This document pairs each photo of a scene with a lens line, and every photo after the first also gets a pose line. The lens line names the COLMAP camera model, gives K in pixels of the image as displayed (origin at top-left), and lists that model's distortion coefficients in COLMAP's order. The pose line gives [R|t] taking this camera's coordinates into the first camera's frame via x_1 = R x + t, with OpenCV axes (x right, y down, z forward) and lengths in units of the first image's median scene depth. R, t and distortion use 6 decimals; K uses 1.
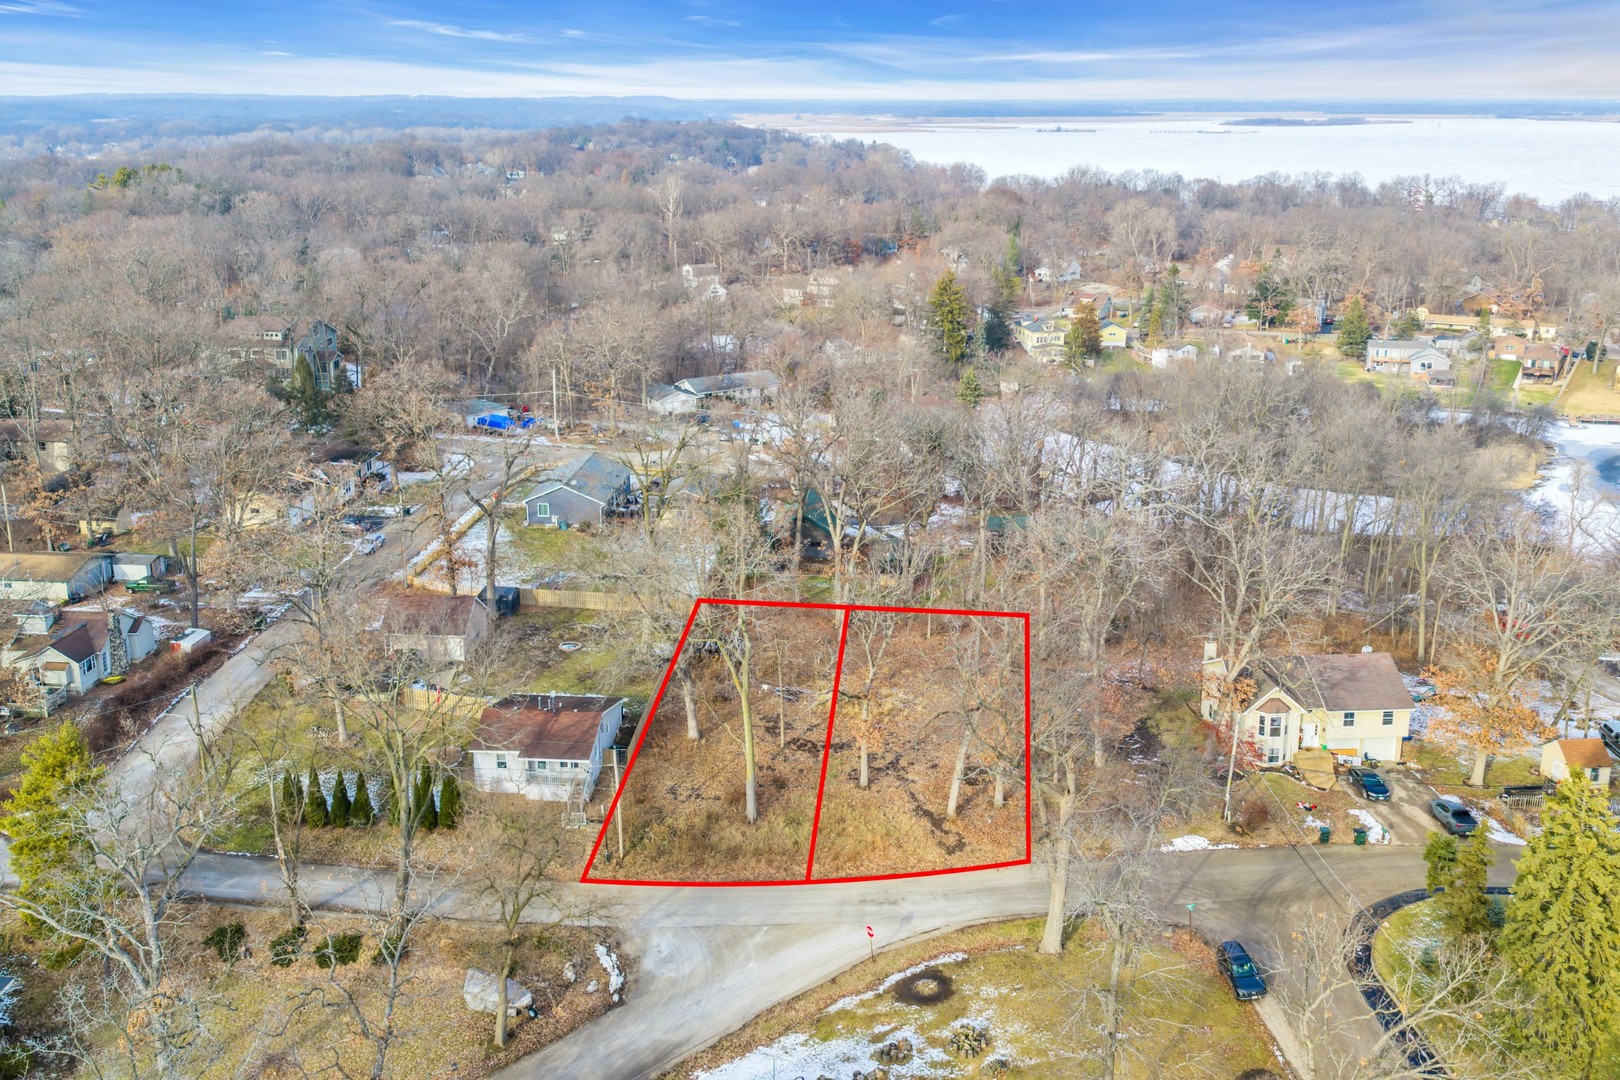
lens RADIAL K [[1282.3, 0, 810.0], [0, 1282.3, 540.0], [0, 0, 1]] dist [0.064331, -0.002406]
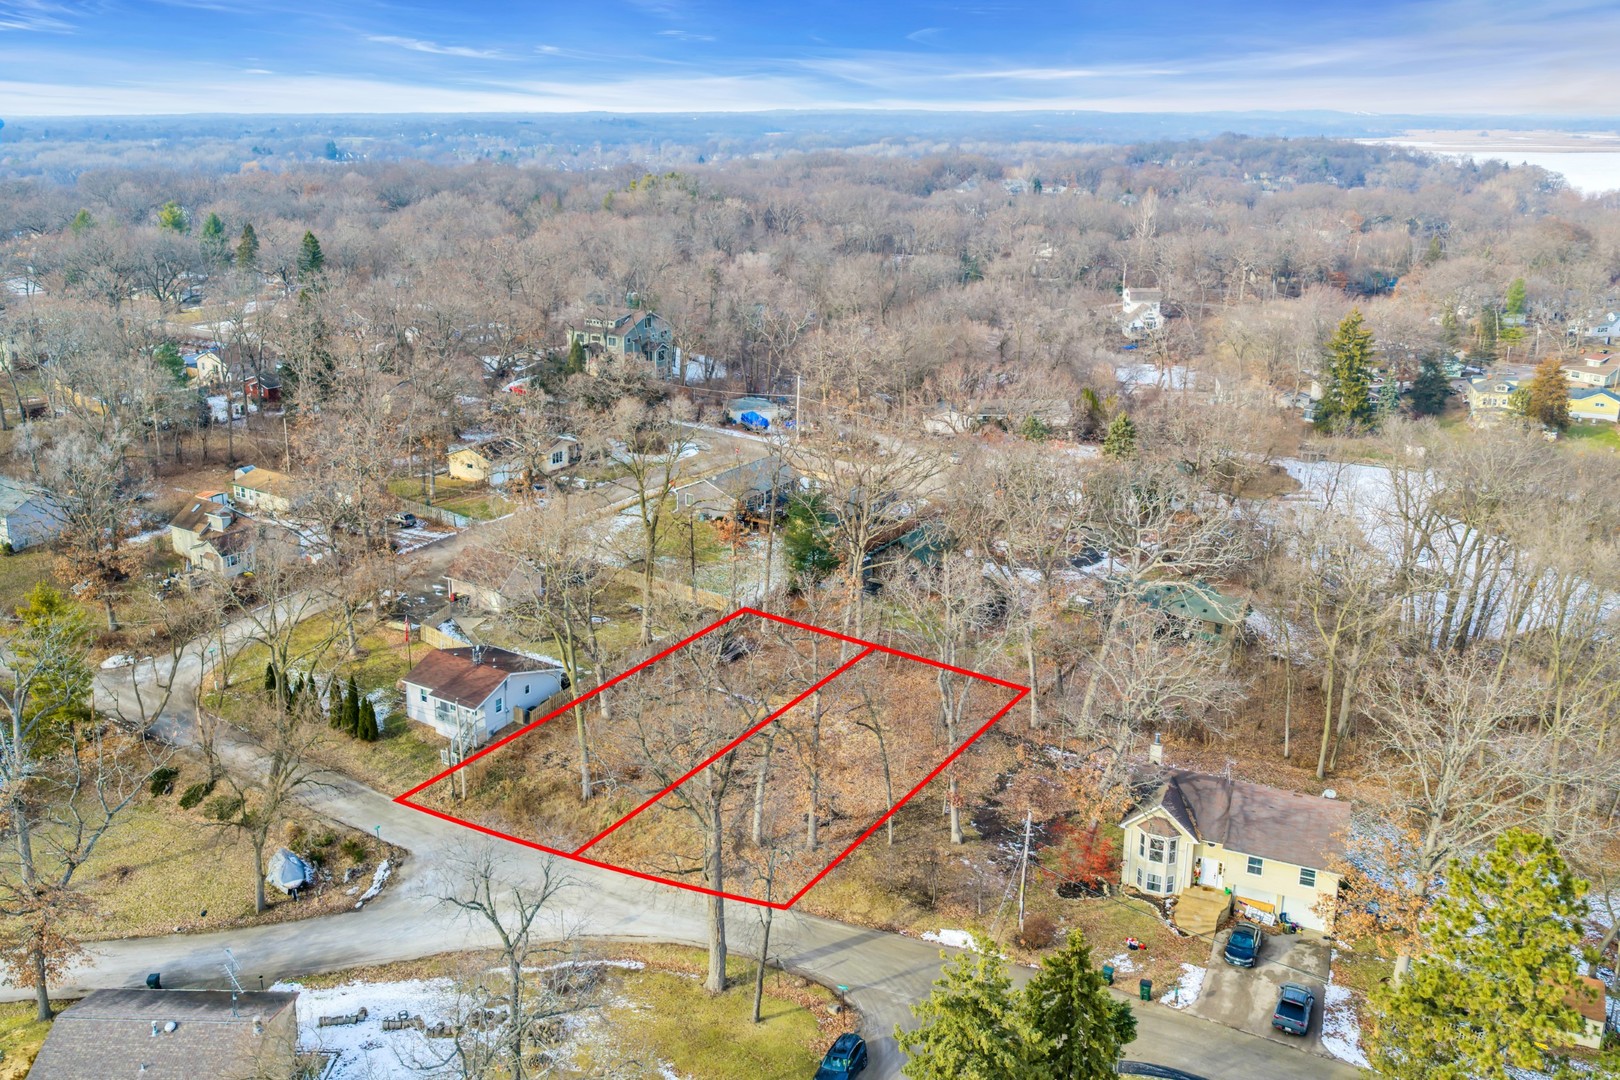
lens RADIAL K [[1295.5, 0, 809.2], [0, 1295.5, 598.9], [0, 0, 1]] dist [0.059799, 0.000794]
pose [[0.881907, 0.178232, -0.436433, 0.510884], [-0.166372, 0.983878, 0.065609, -0.041885], [0.441090, 0.014750, 0.897341, 0.104713]]
